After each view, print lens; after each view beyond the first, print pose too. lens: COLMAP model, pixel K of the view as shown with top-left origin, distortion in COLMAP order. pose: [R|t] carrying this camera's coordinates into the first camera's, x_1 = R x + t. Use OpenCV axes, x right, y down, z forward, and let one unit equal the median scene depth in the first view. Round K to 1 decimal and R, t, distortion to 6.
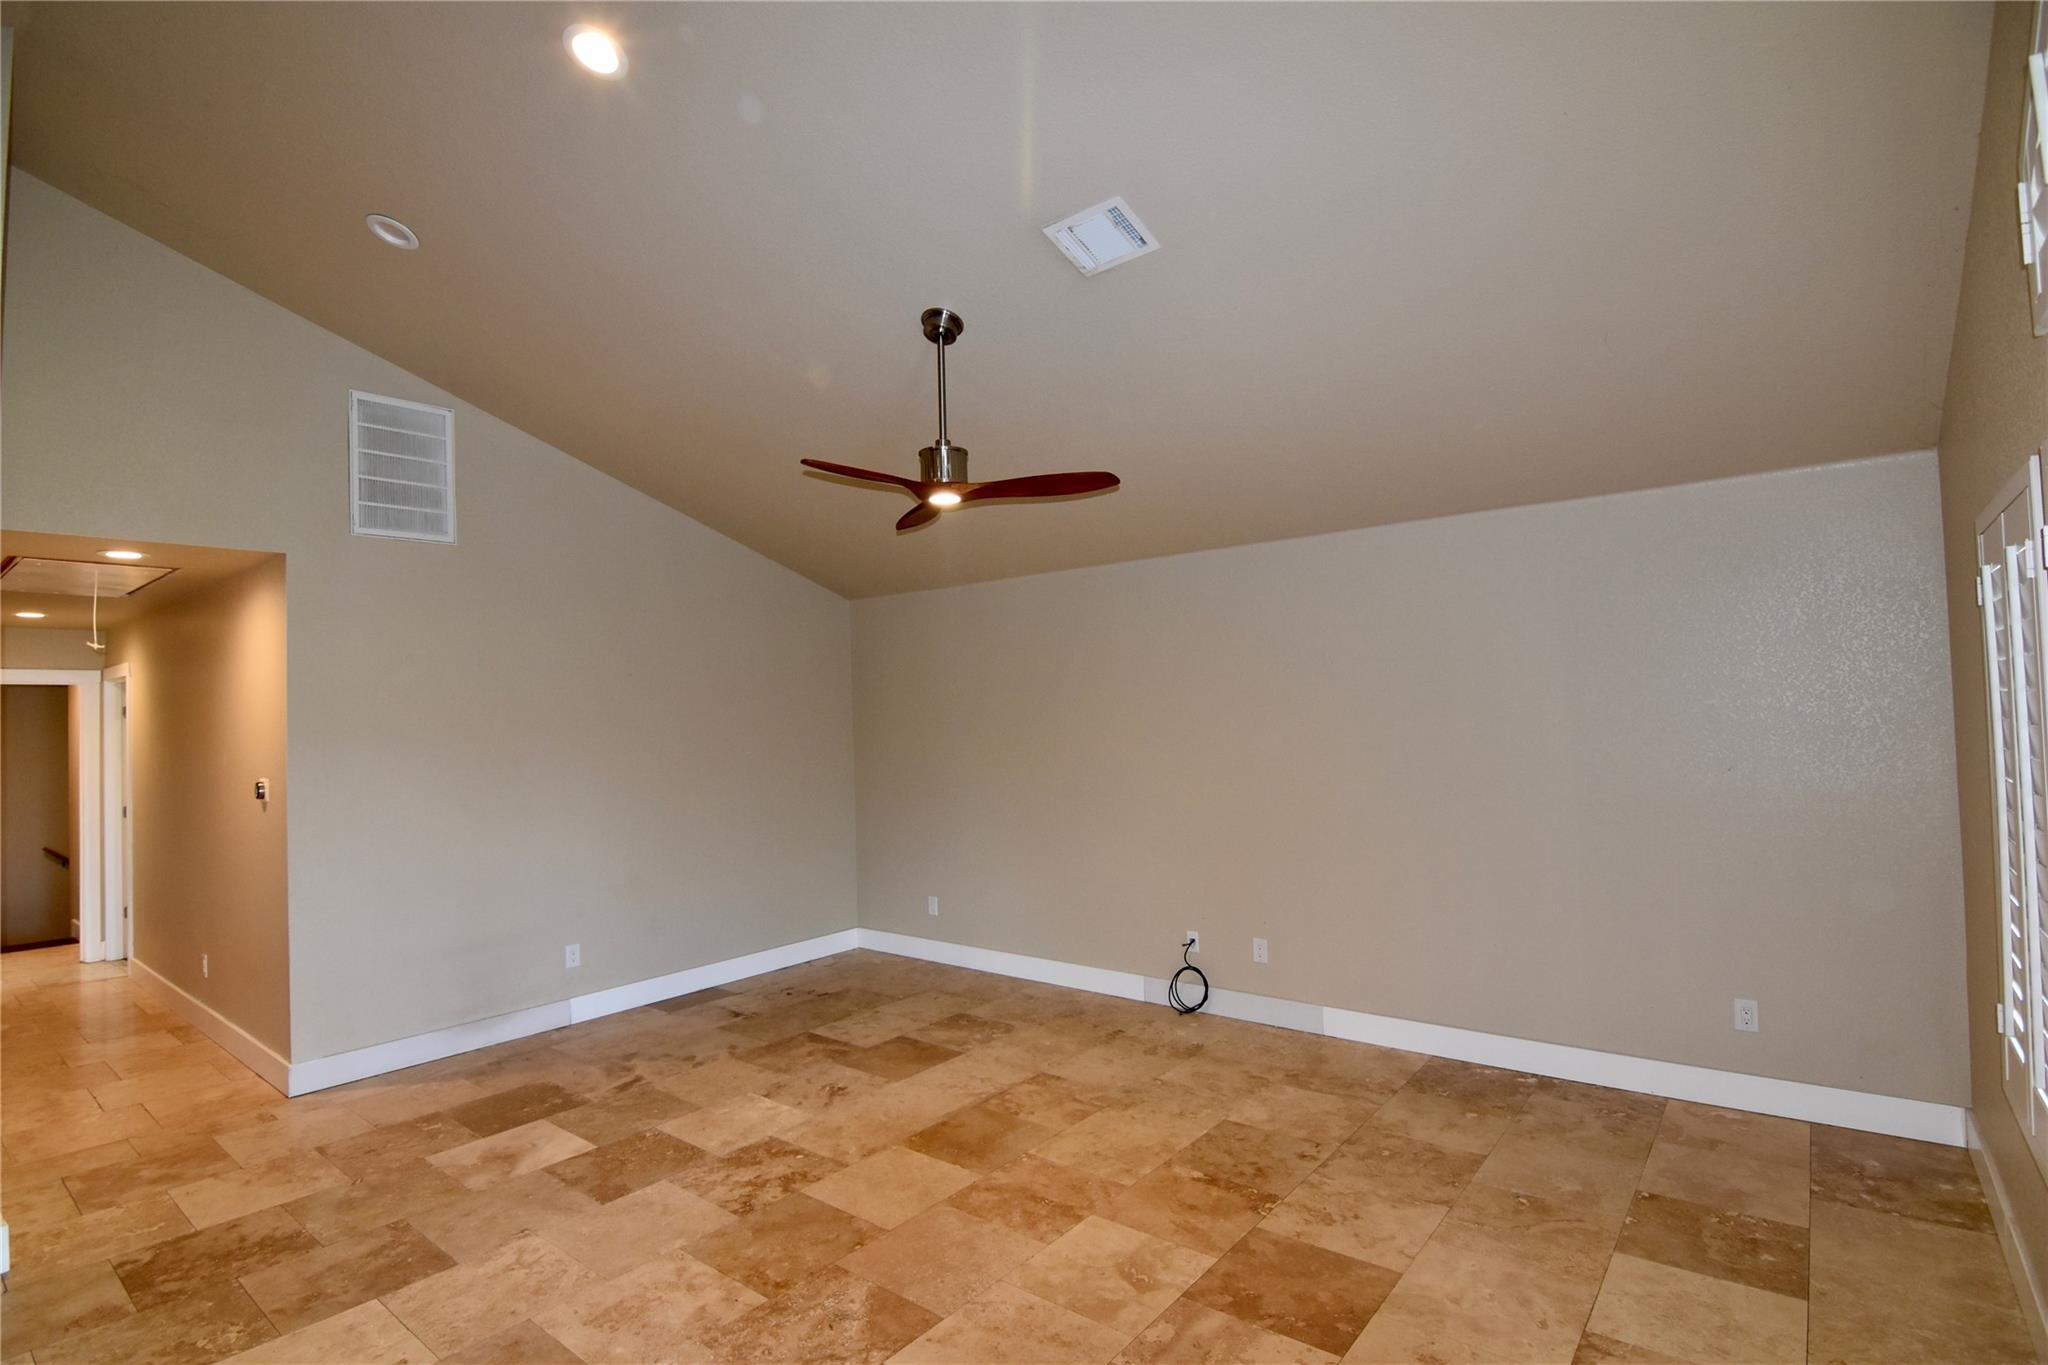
lens RADIAL K [[994.1, 0, 1023.7], [0, 994.1, 686.4], [0, 0, 1]] dist [-0.011130, -0.006910]
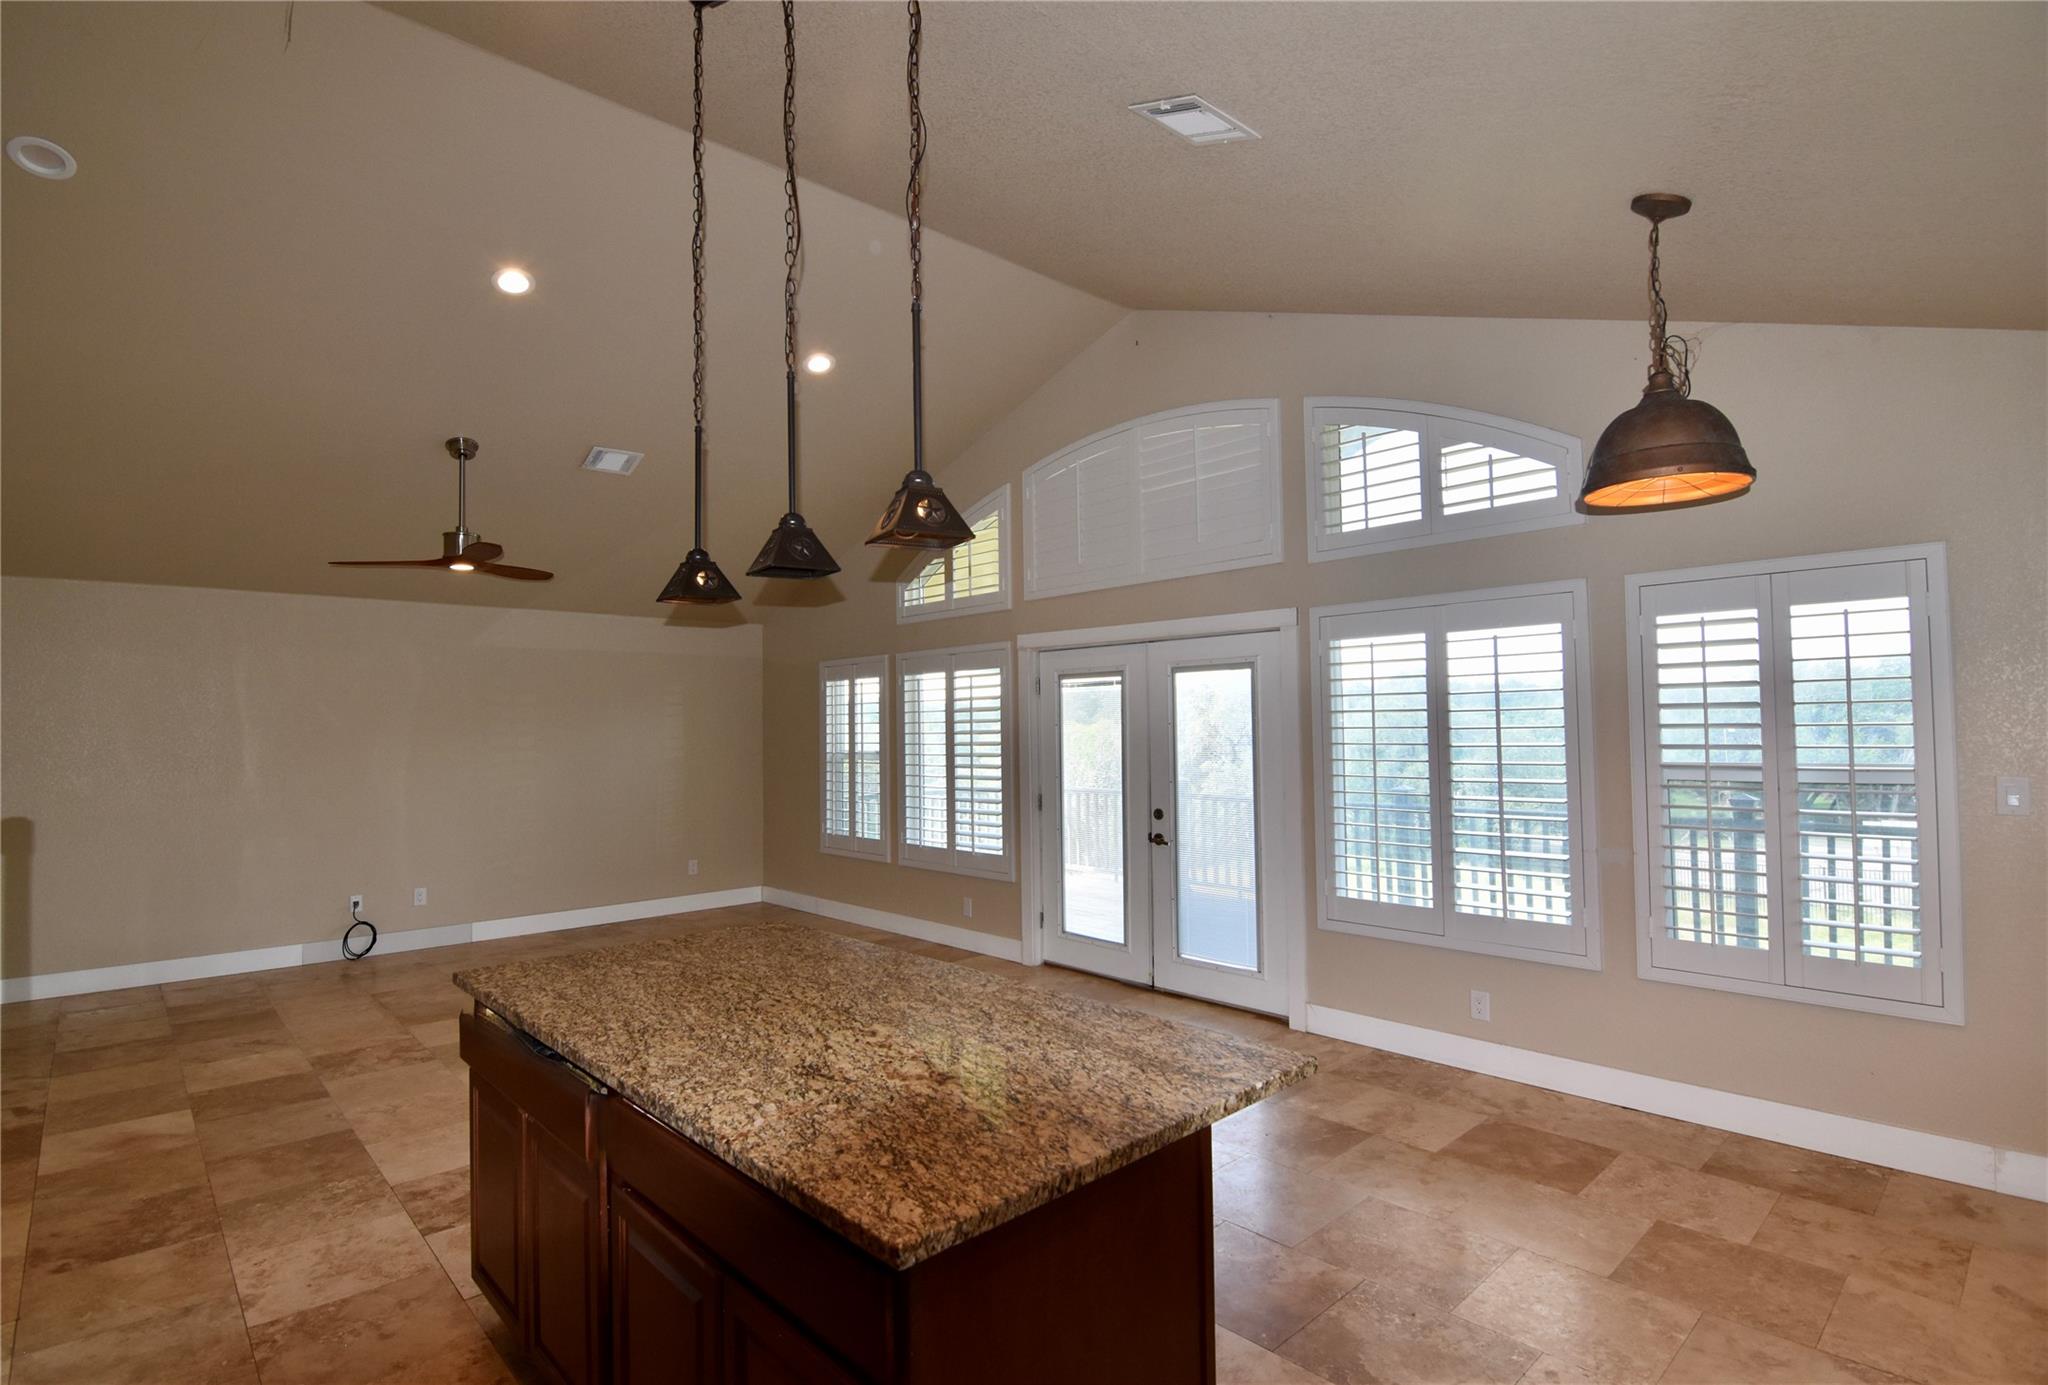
lens RADIAL K [[994.1, 0, 1010.0], [0, 994.1, 694.5], [0, 0, 1]] dist [-0.011130, -0.006910]
pose [[0.149625, 0.060470, 0.986892, -1.360624], [-0.018037, 0.998129, -0.058423, 0.069031], [-0.988578, -0.009059, 0.150436, -0.020240]]
